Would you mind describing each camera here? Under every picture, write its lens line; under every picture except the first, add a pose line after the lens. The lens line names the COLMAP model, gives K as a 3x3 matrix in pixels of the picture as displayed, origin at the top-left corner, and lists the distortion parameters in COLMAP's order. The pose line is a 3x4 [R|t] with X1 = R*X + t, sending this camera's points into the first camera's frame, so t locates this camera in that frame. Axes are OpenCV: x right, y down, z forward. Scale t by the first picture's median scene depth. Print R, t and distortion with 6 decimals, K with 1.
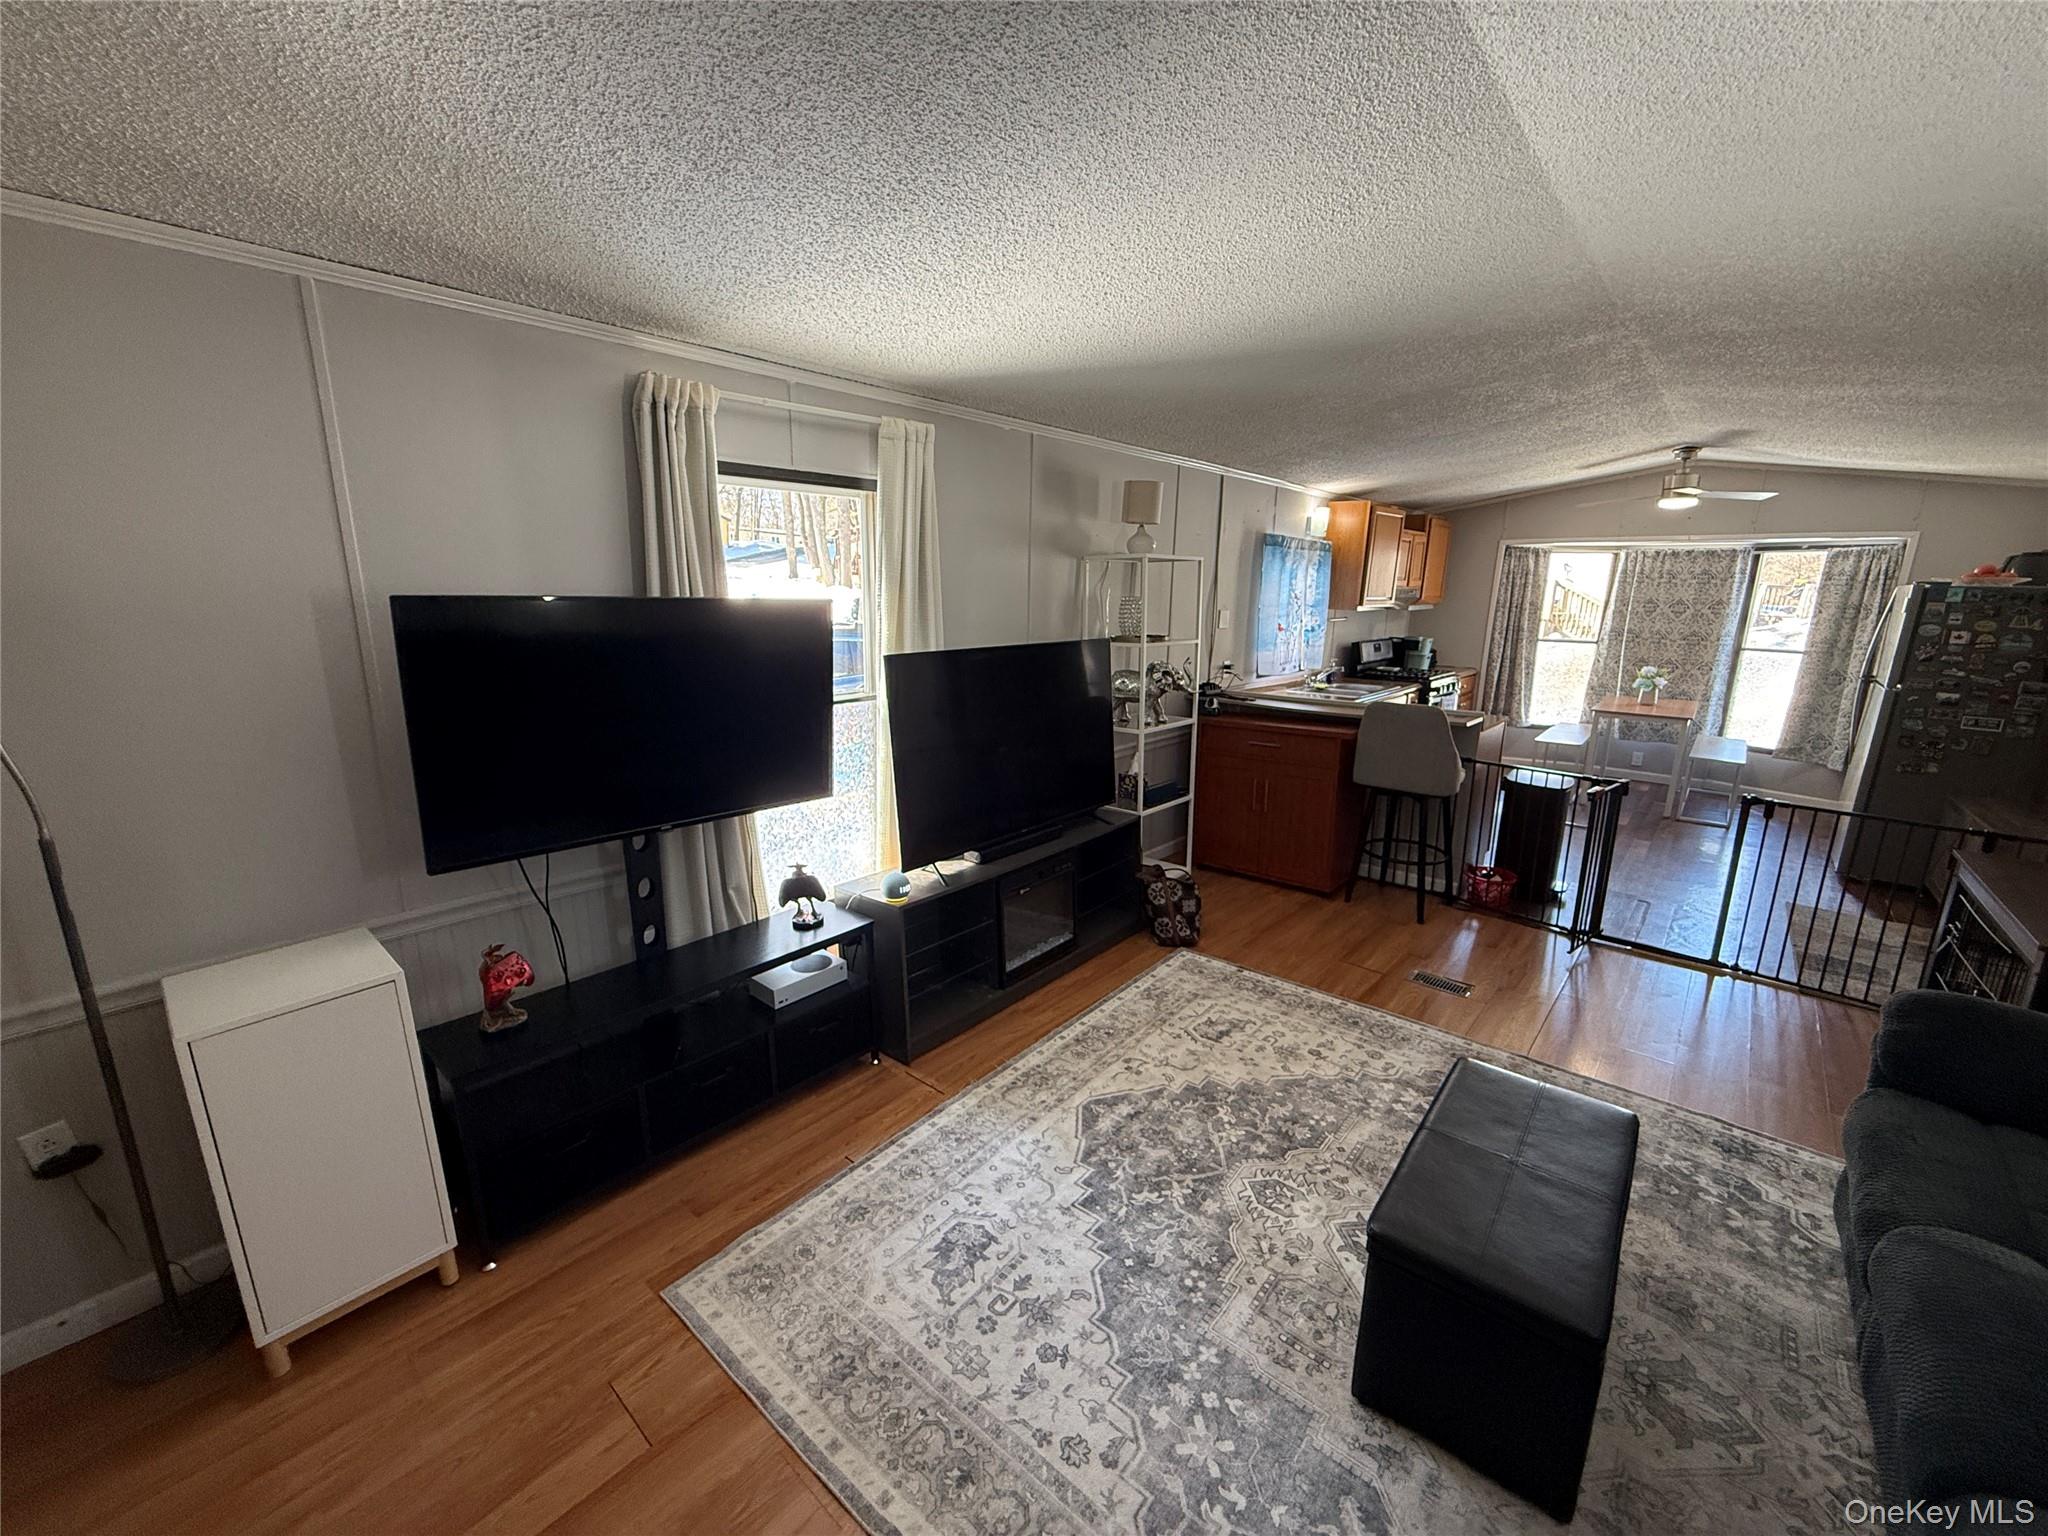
lens RADIAL K [[815.7, 0, 1017.7], [0, 815.7, 771.5], [0, 0, 1]] dist [-0.000218, -0.000156]
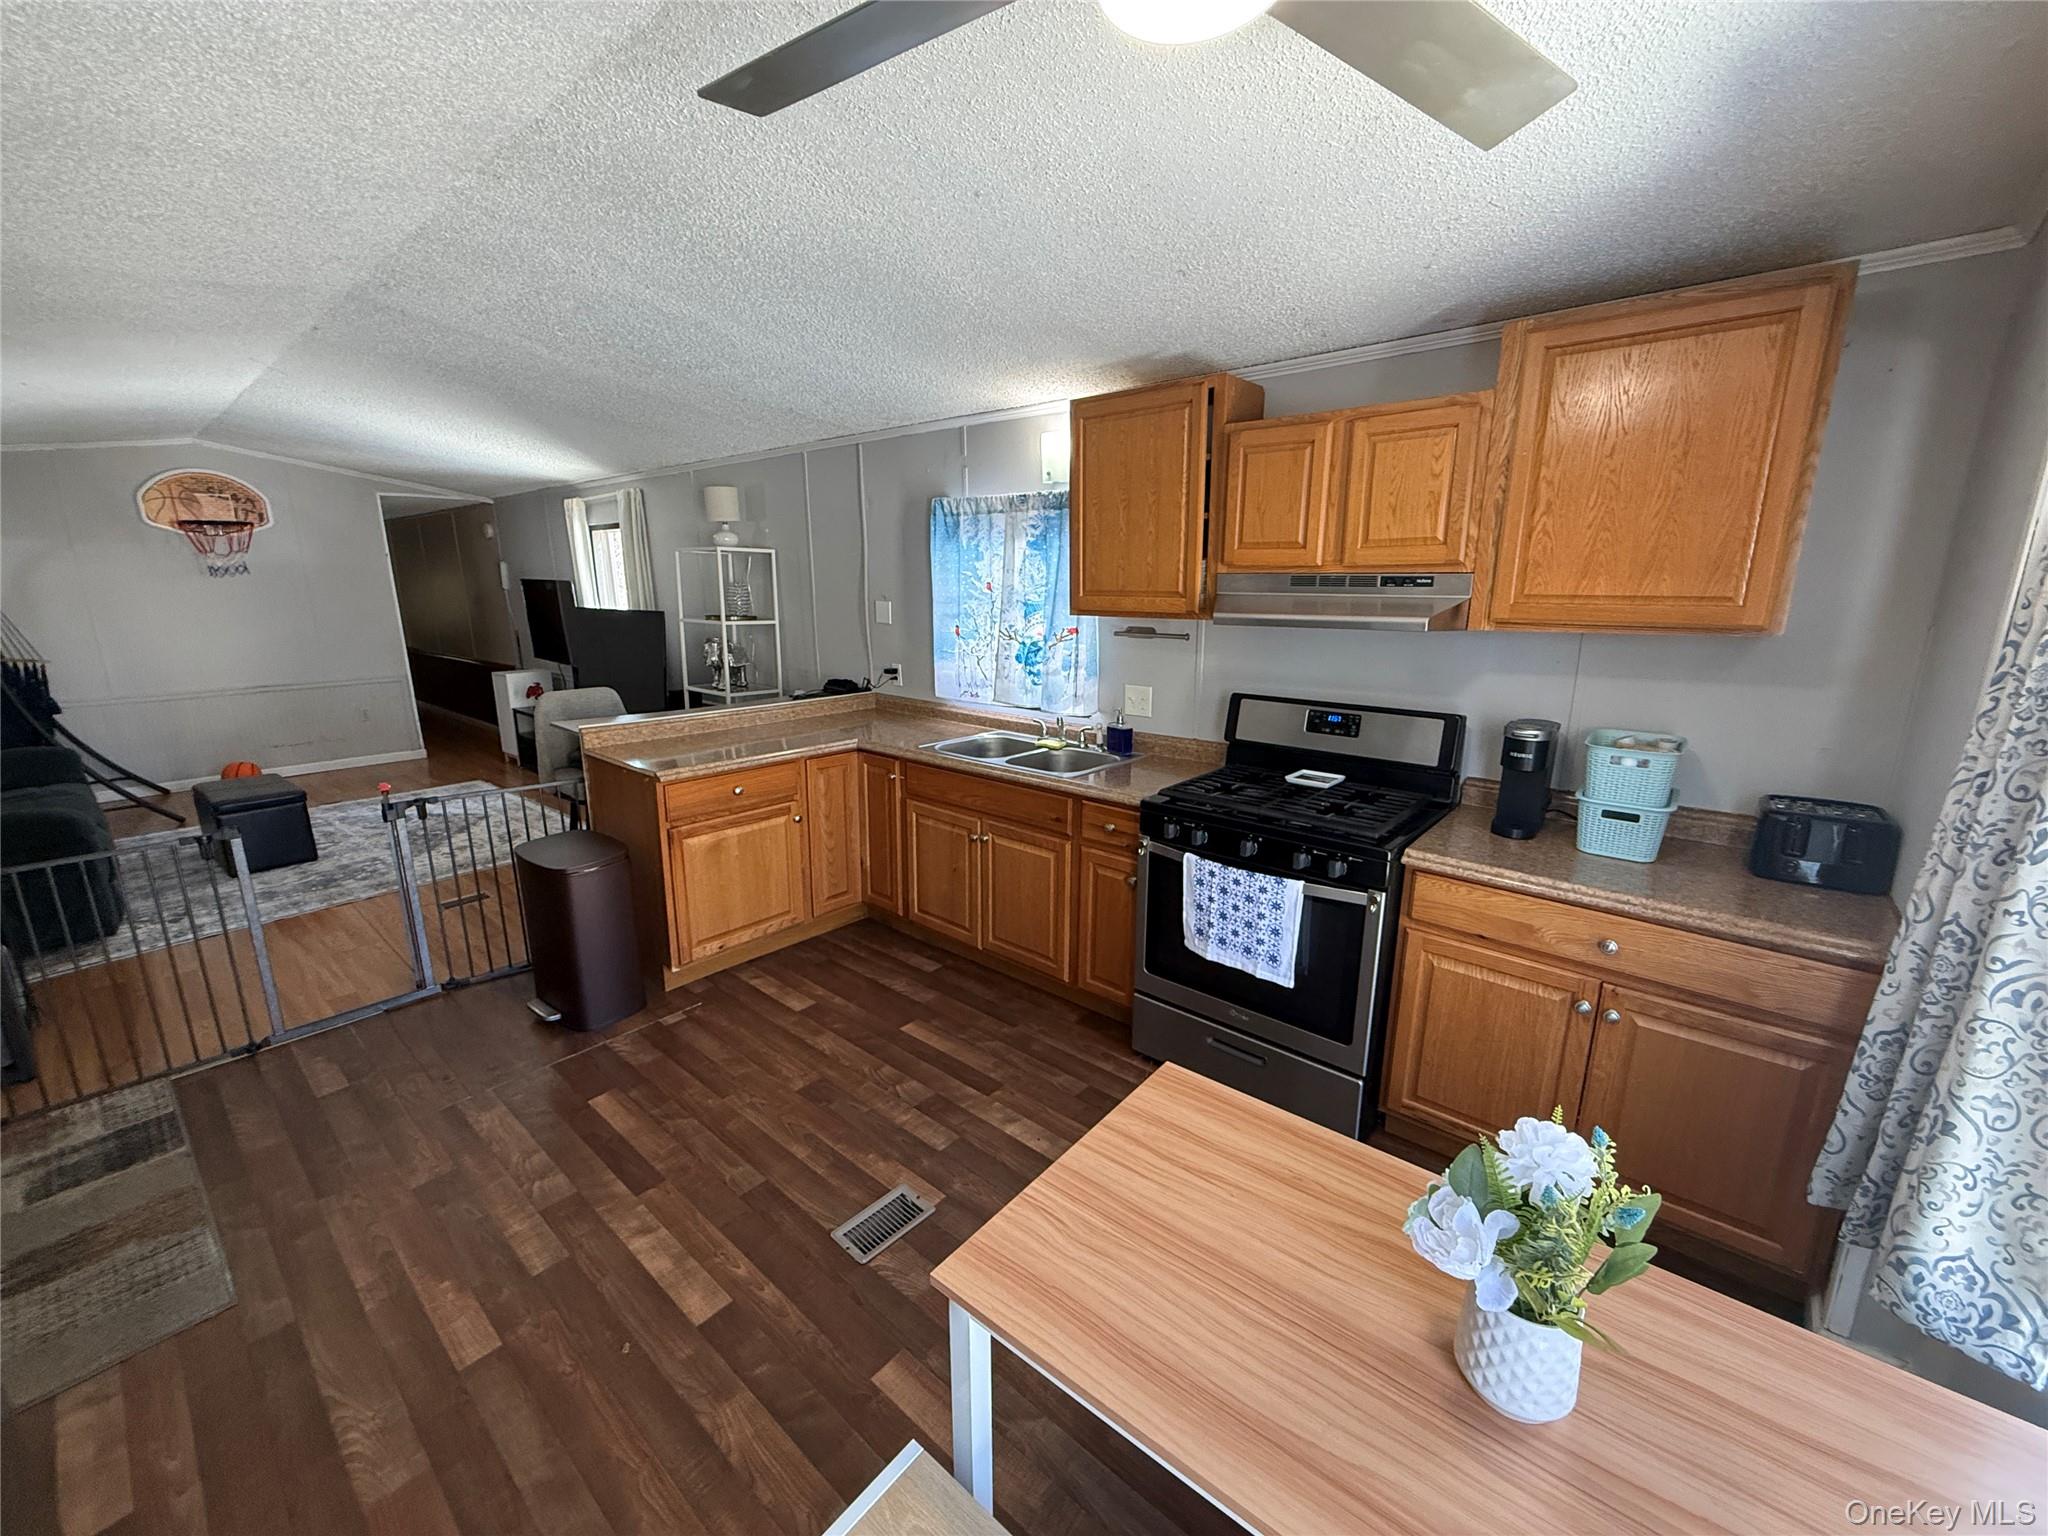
lens RADIAL K [[815.7, 0, 1019.3], [0, 815.7, 770.0], [0, 0, 1]] dist [-0.000218, -0.000156]
pose [[0.018896, 0.221136, -0.975060, 2.206584], [-0.223177, 0.951561, 0.211482, -0.480114], [0.974595, 0.213615, 0.067333, 2.216280]]
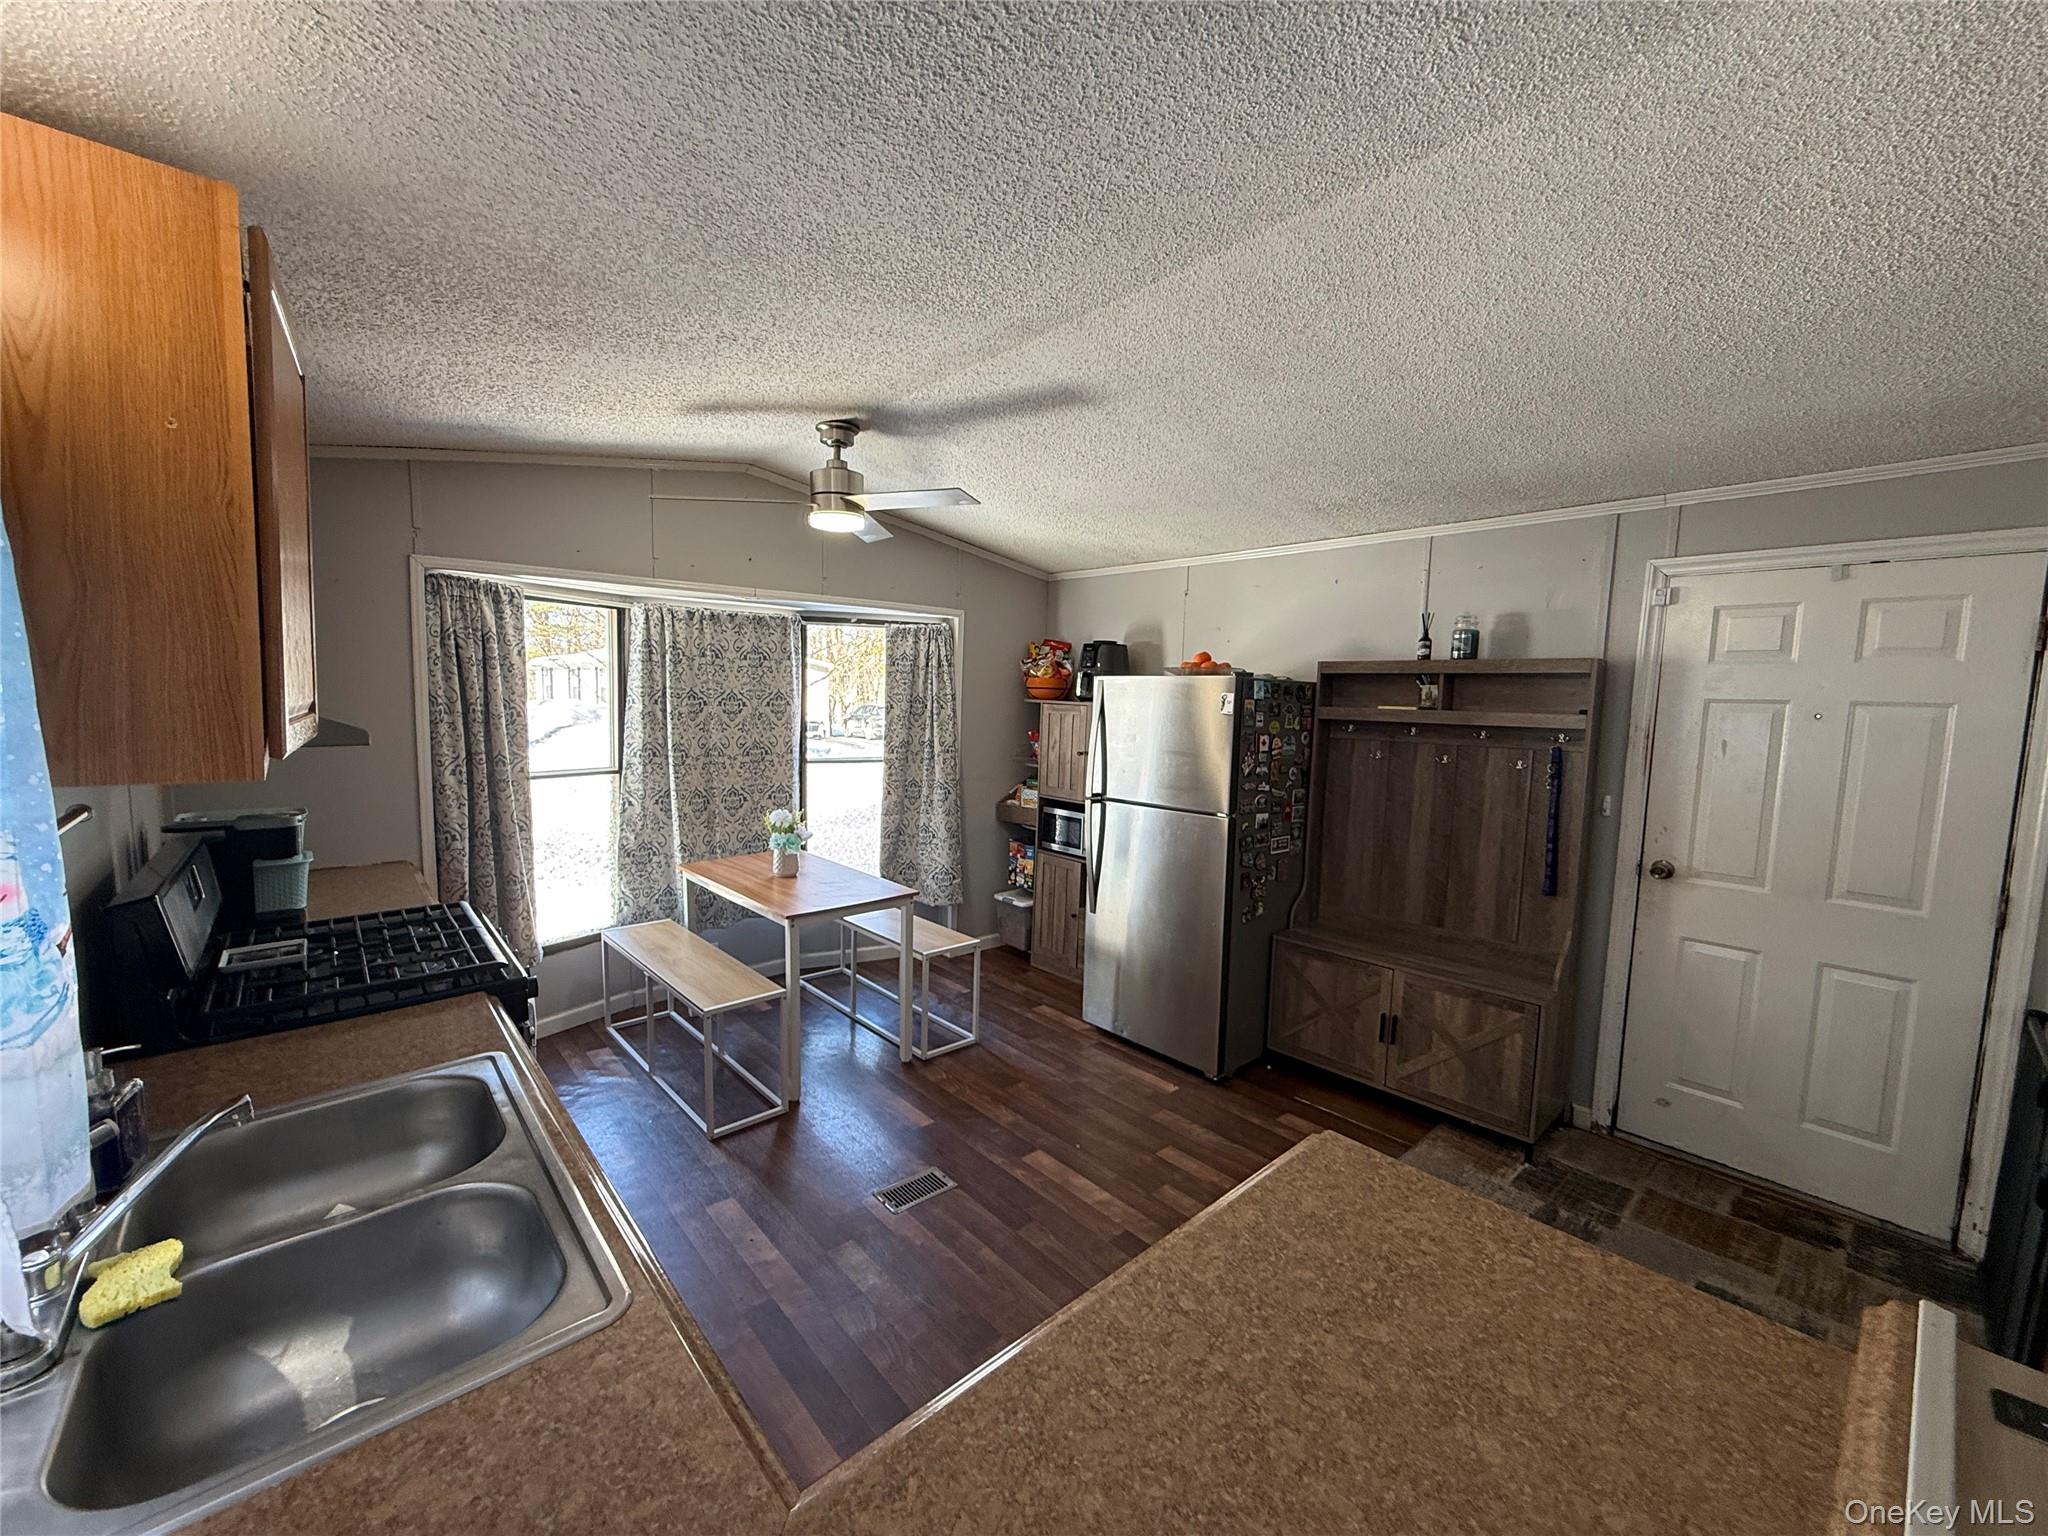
lens RADIAL K [[815.7, 0, 1018.7], [0, 815.7, 770.3], [0, 0, 1]] dist [-0.000218, -0.000156]
pose [[0.121241, -0.109387, 0.986577, 0.588886], [0.203793, 0.975480, 0.083112, -0.418878], [-0.971478, 0.190981, 0.140561, 1.869647]]
